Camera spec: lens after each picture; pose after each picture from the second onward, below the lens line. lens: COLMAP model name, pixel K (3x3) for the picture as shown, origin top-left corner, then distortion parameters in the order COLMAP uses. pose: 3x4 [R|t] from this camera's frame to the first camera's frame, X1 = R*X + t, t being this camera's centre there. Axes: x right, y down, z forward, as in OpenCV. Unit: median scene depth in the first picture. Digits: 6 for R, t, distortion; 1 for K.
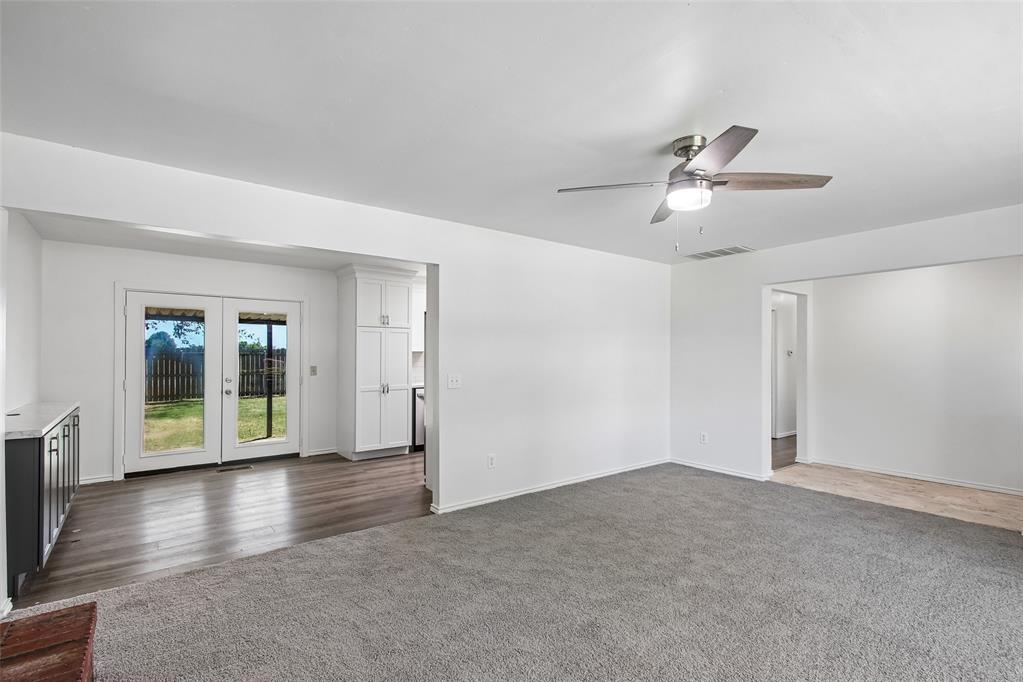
lens RADIAL K [[470.3, 0, 508.3], [0, 470.3, 347.9], [0, 0, 1]] dist [0.020752, -0.009590]
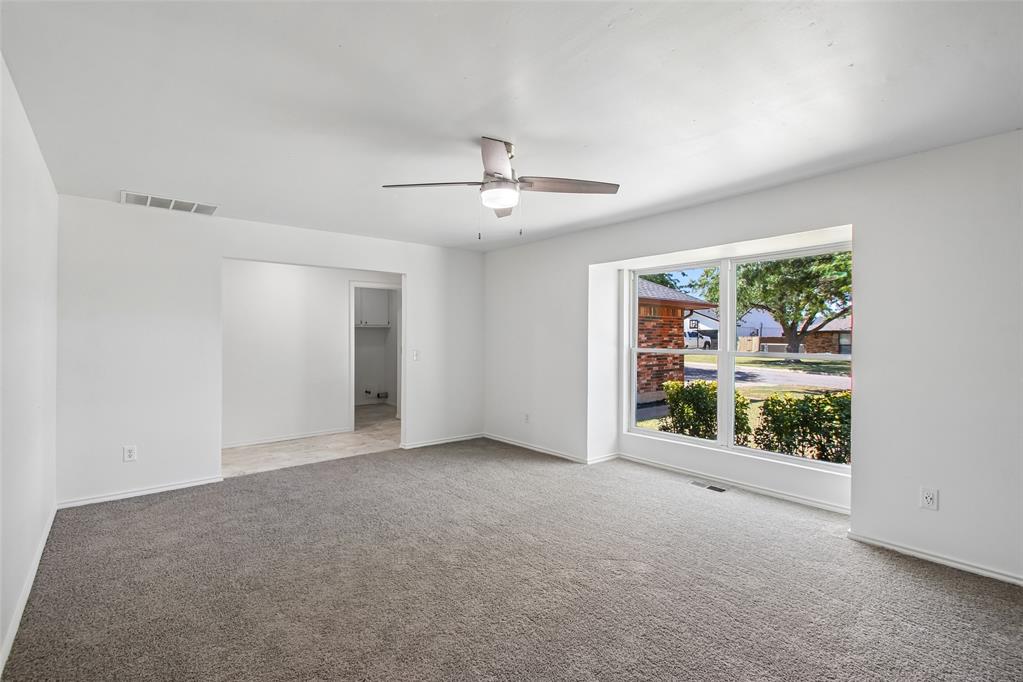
lens RADIAL K [[470.3, 0, 507.4], [0, 470.3, 337.8], [0, 0, 1]] dist [0.020752, -0.009590]
pose [[-0.027409, -0.005431, 0.999610, -0.394837], [-0.007729, 0.999956, 0.005221, 0.008701], [-0.999594, -0.007583, -0.027450, 0.558212]]
